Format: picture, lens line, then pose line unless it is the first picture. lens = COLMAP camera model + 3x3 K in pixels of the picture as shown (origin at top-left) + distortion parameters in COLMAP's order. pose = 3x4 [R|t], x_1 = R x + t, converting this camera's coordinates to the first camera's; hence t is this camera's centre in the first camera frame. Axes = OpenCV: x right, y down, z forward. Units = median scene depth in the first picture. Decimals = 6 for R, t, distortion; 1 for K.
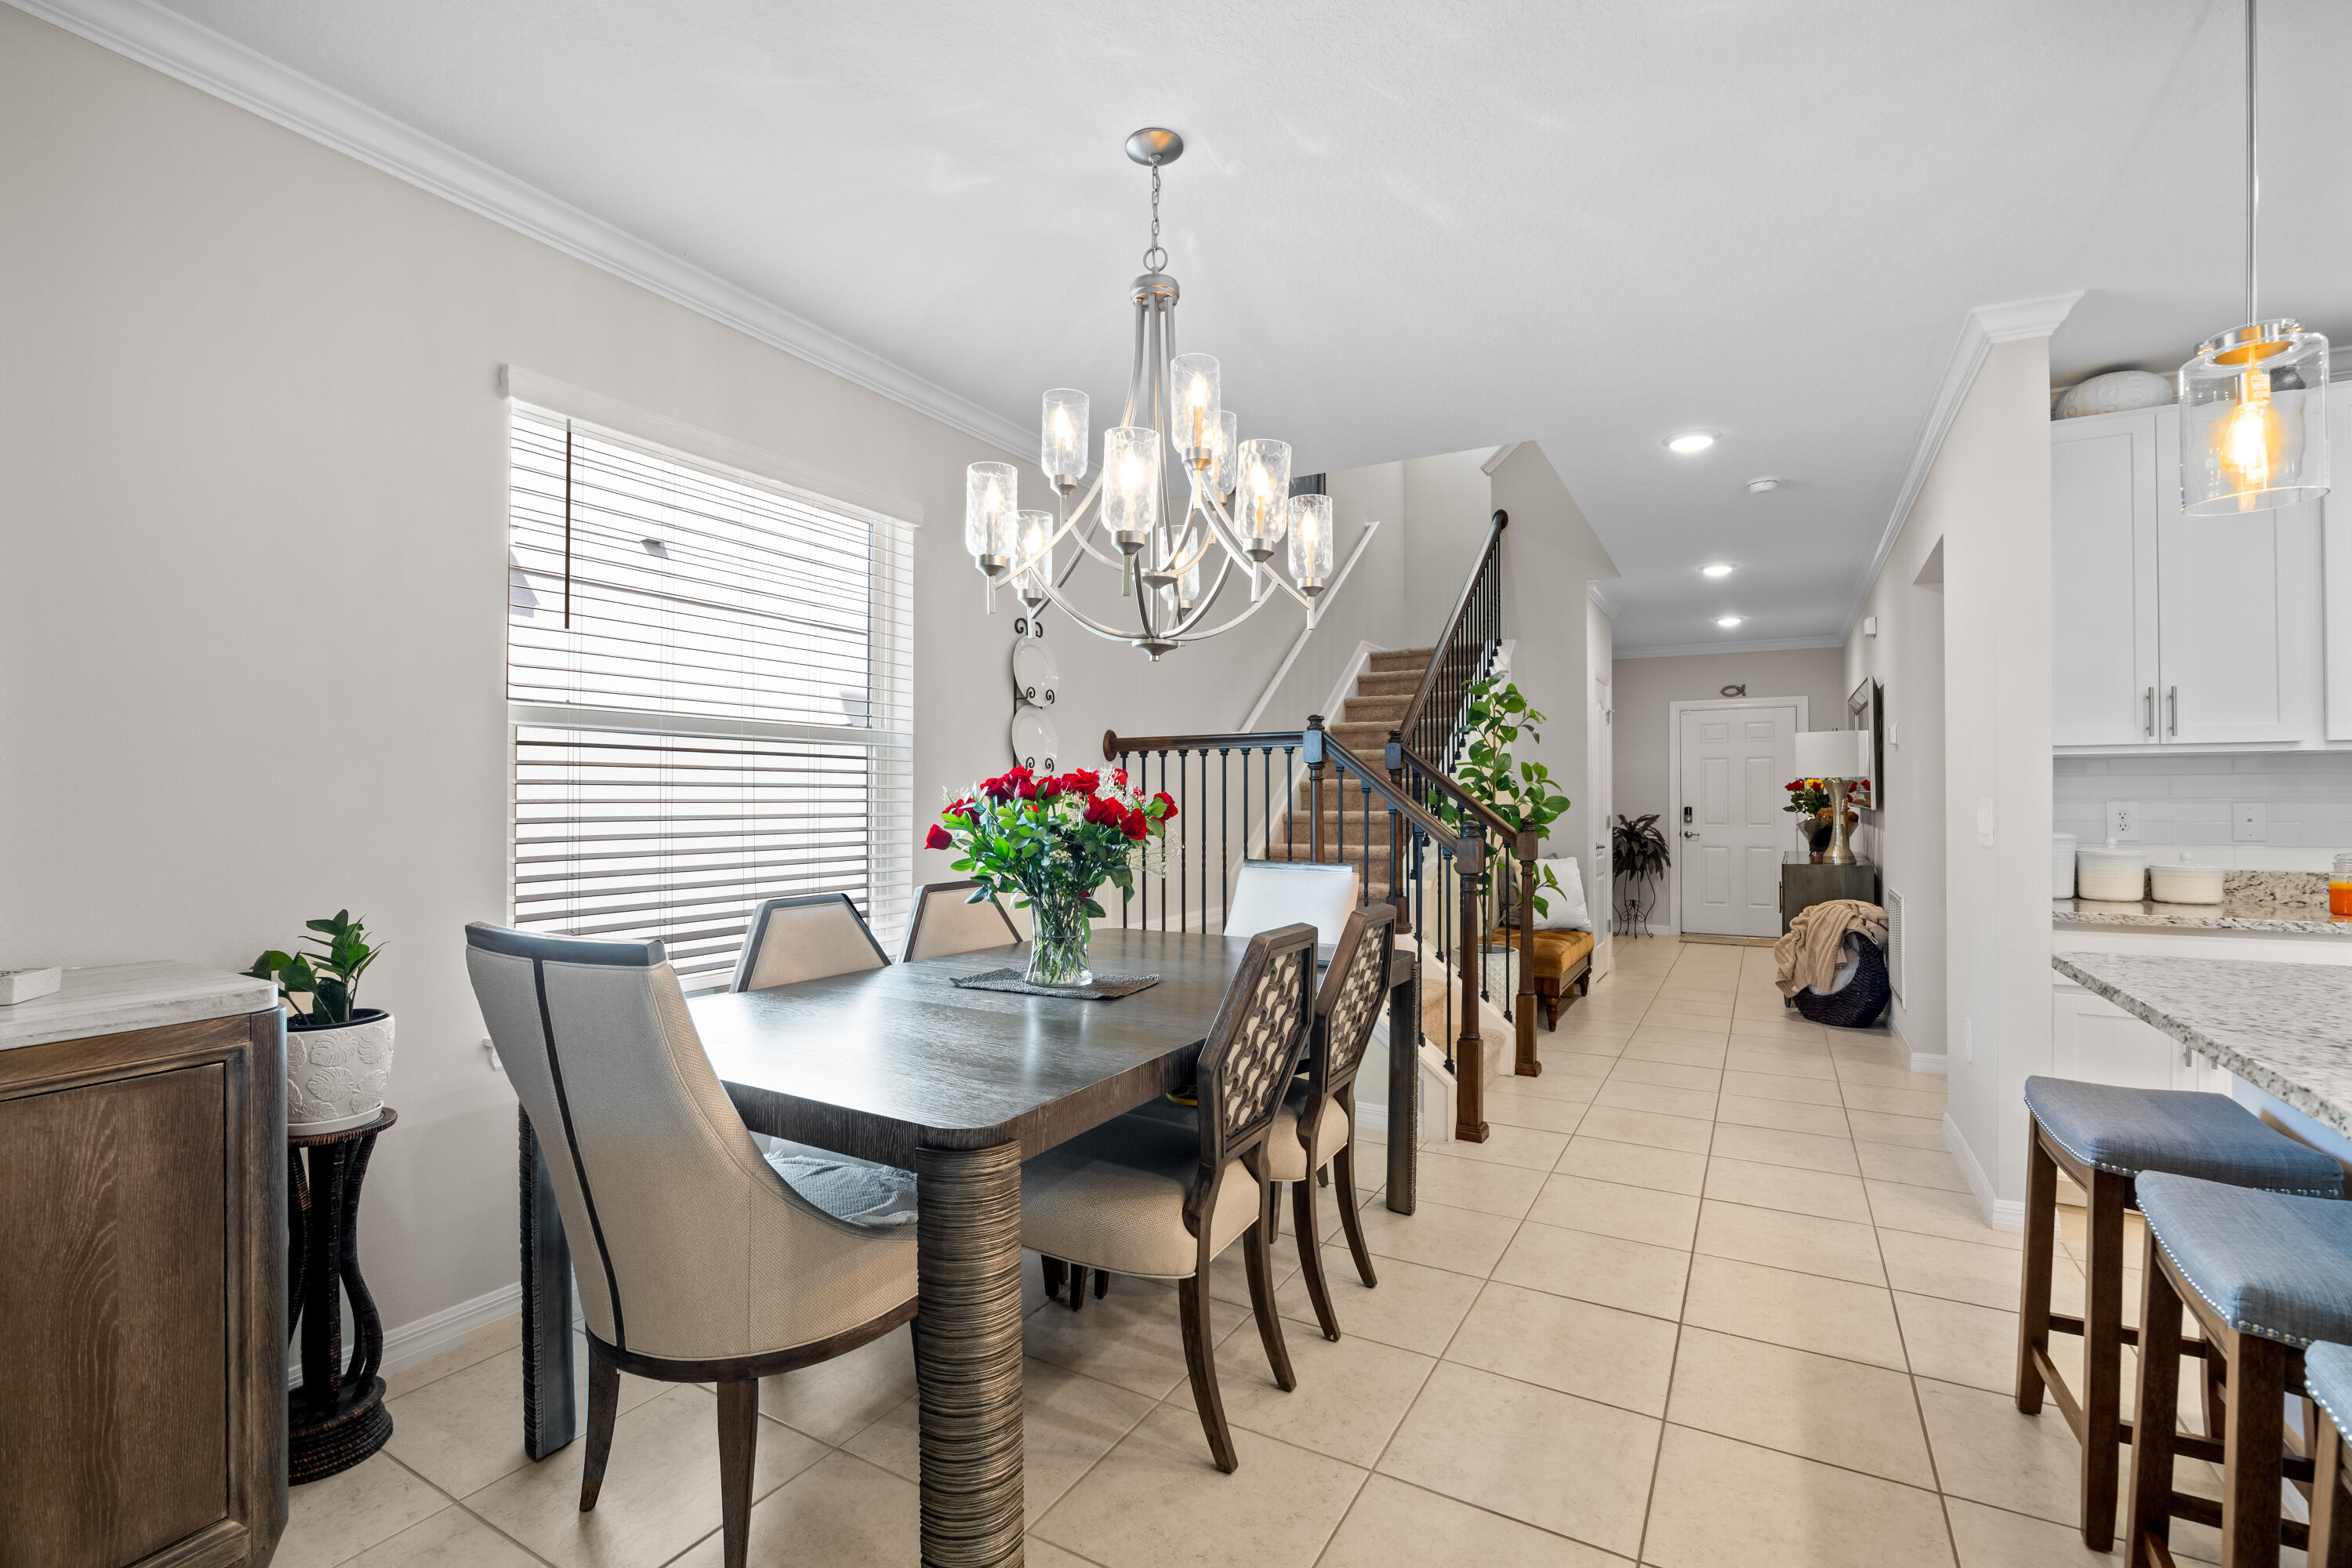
lens RADIAL K [[1041.9, 0, 1168.7], [0, 1041.9, 796.7], [0, 0, 1]] dist [-0.010908, -0.000098]
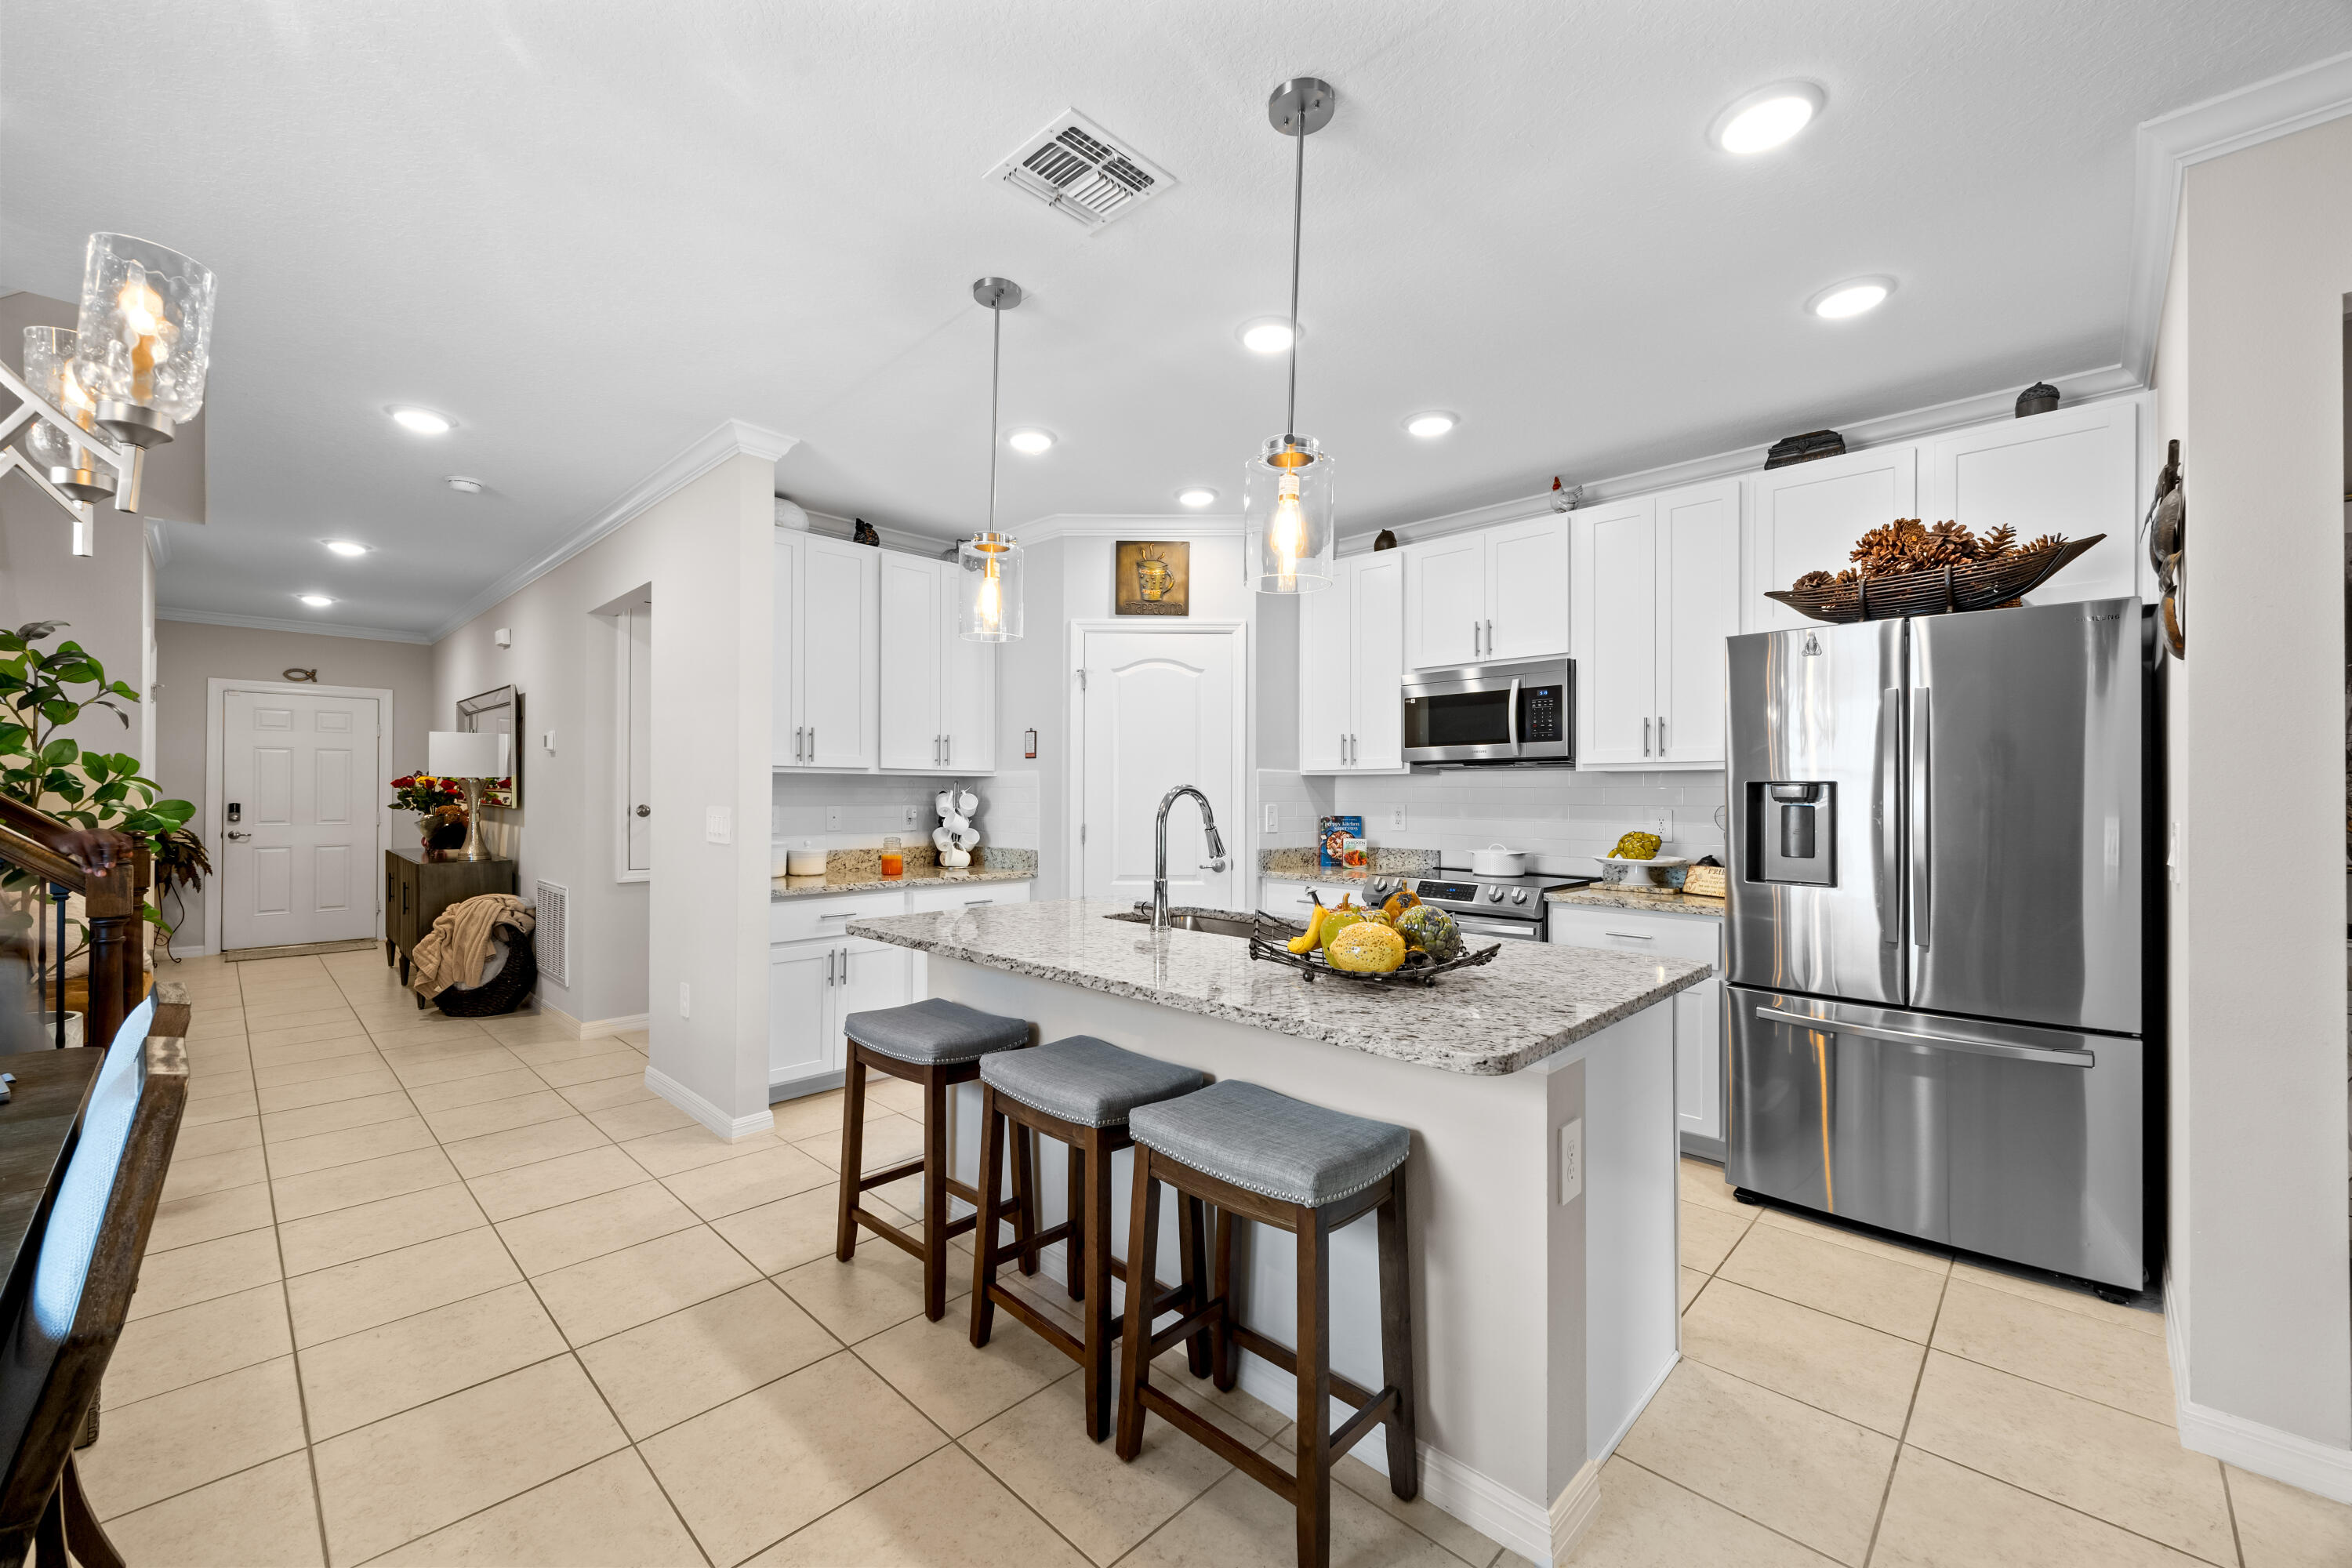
lens RADIAL K [[920.2, 0, 1182.4], [0, 920.2, 793.6], [0, 0, 1]] dist [0.000322, 0.000316]
pose [[0.236121, 0.000206, 0.971724, -0.226238], [-0.009214, 0.999955, 0.002027, -0.028464], [-0.971680, -0.009432, 0.236112, 0.245273]]
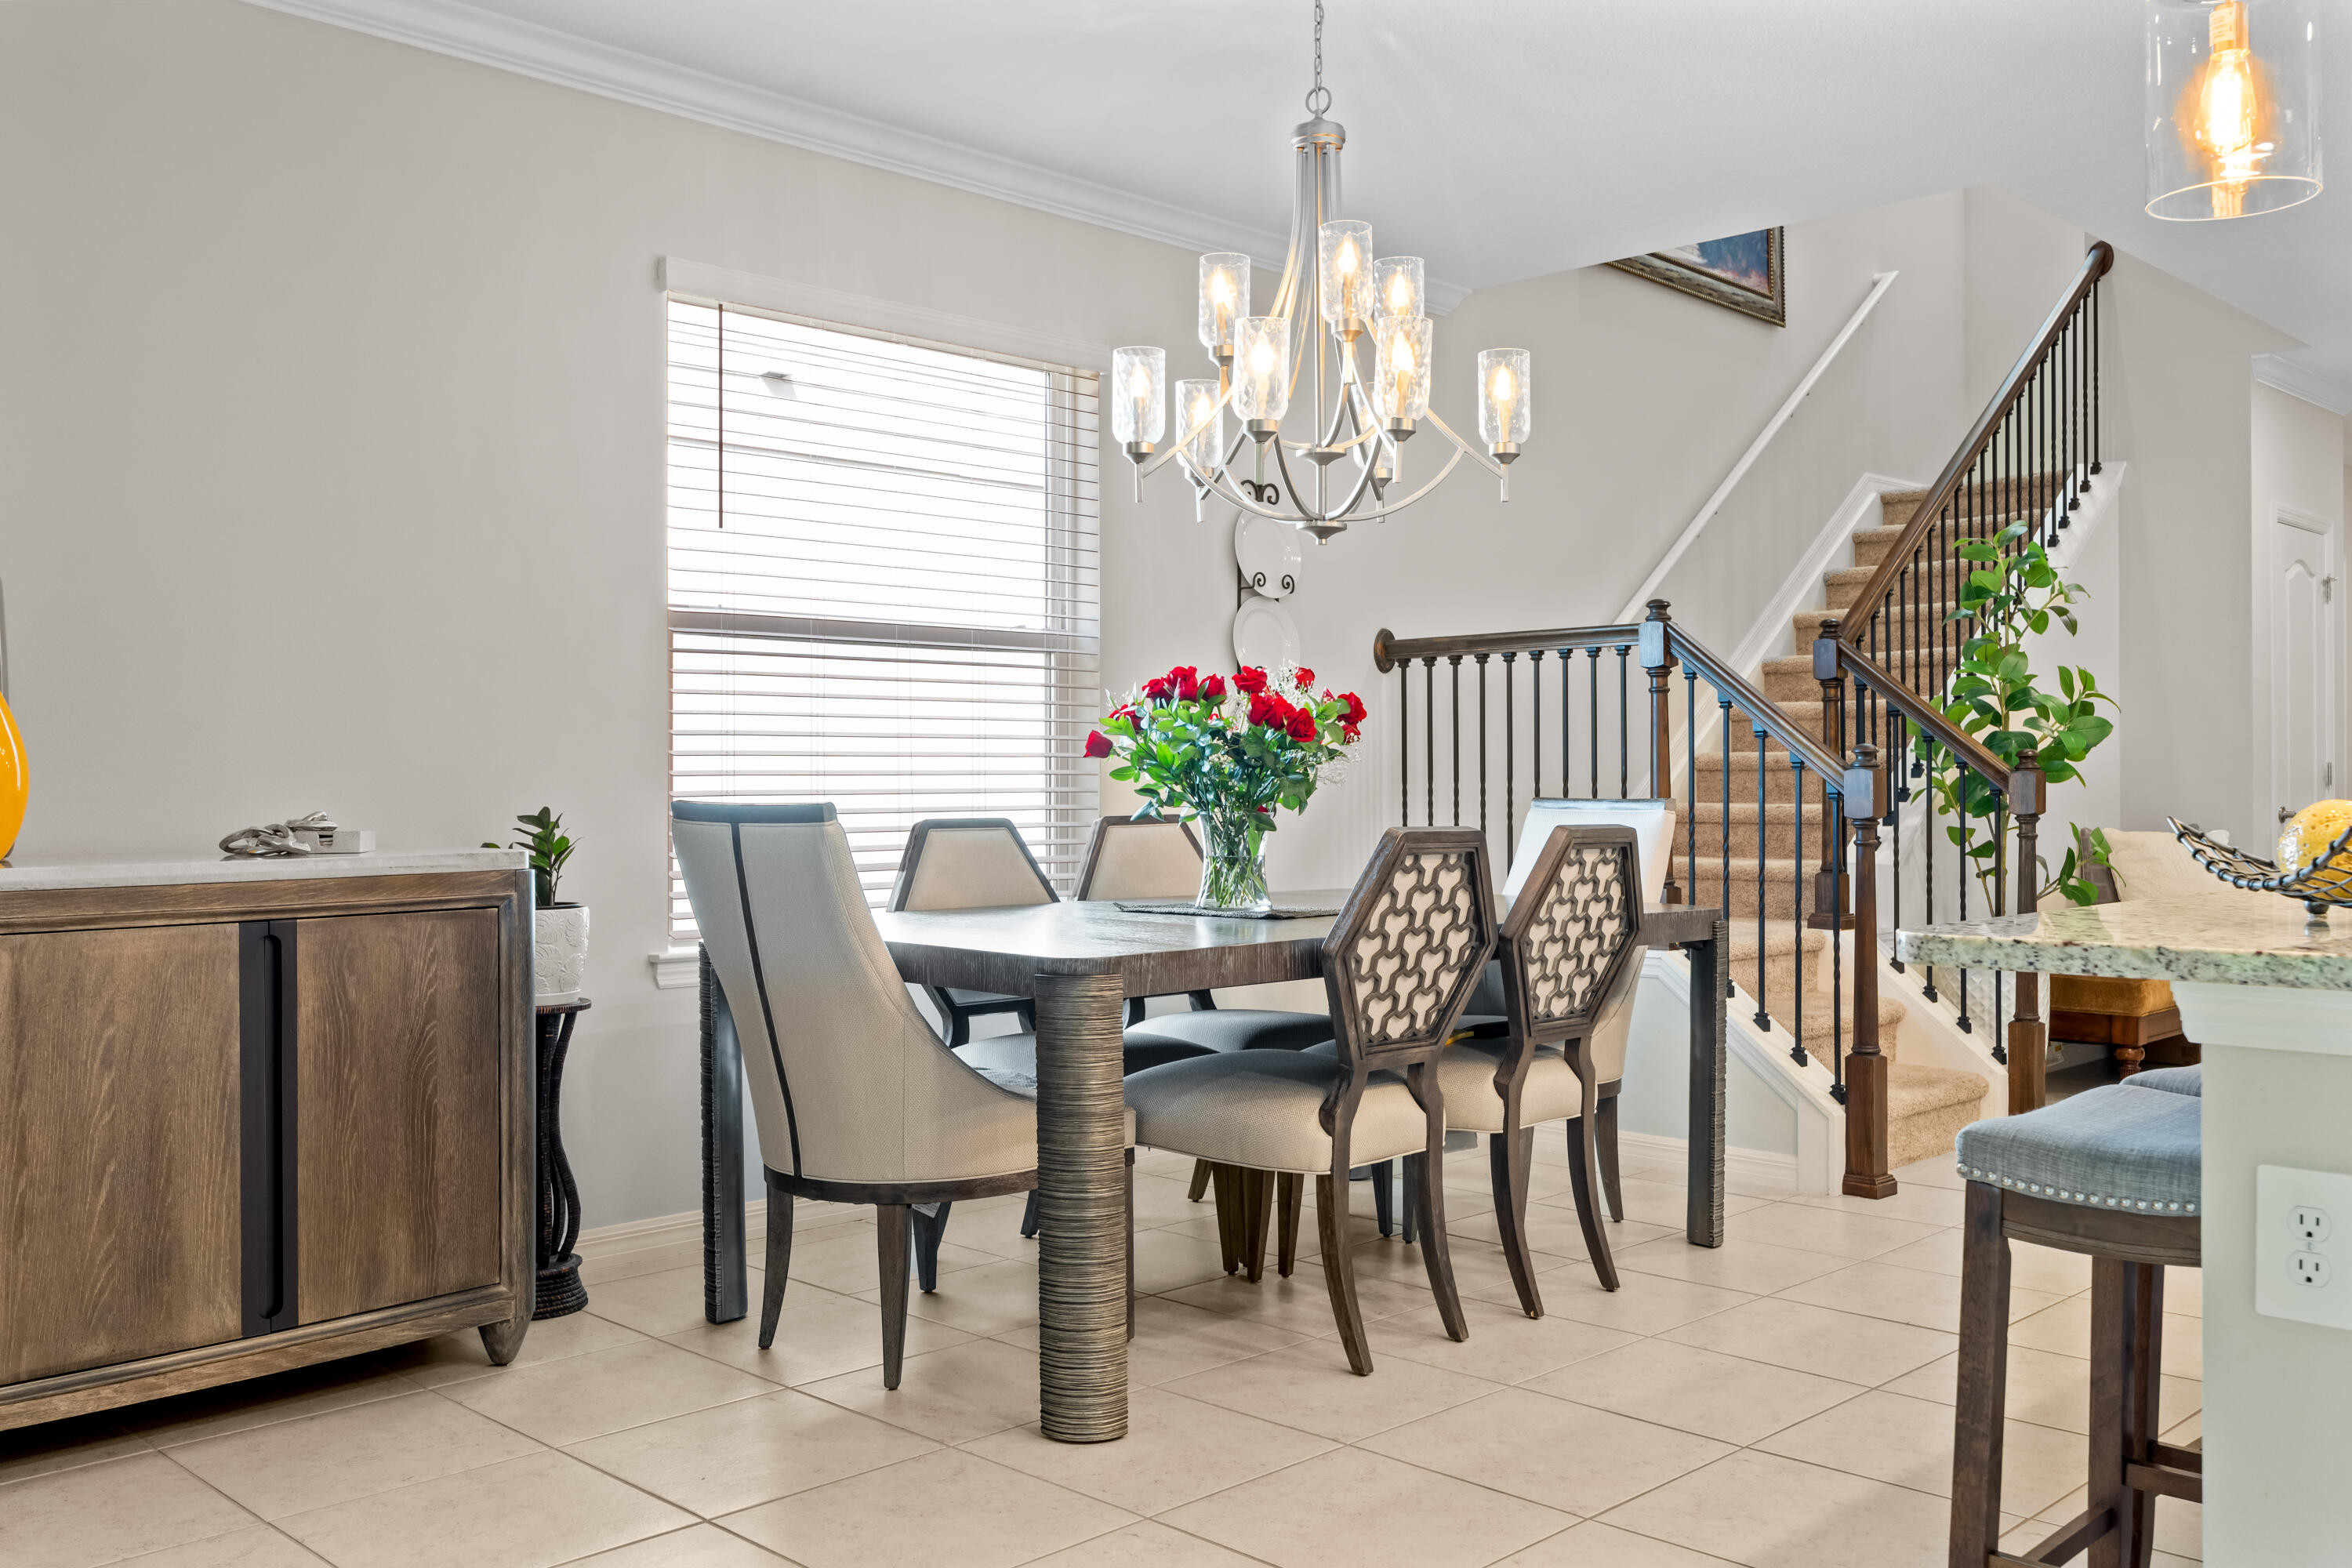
lens RADIAL K [[2033.3, 0, 1176.0], [0, 2033.3, 784.0], [0, 0, 1]] dist [0.002589, -0.000188]
pose [[0.967696, -0.003477, -0.252097, 0.293816], [0.004769, 0.999978, 0.004515, 0.065744], [0.252076, -0.005571, 0.967691, -0.708691]]
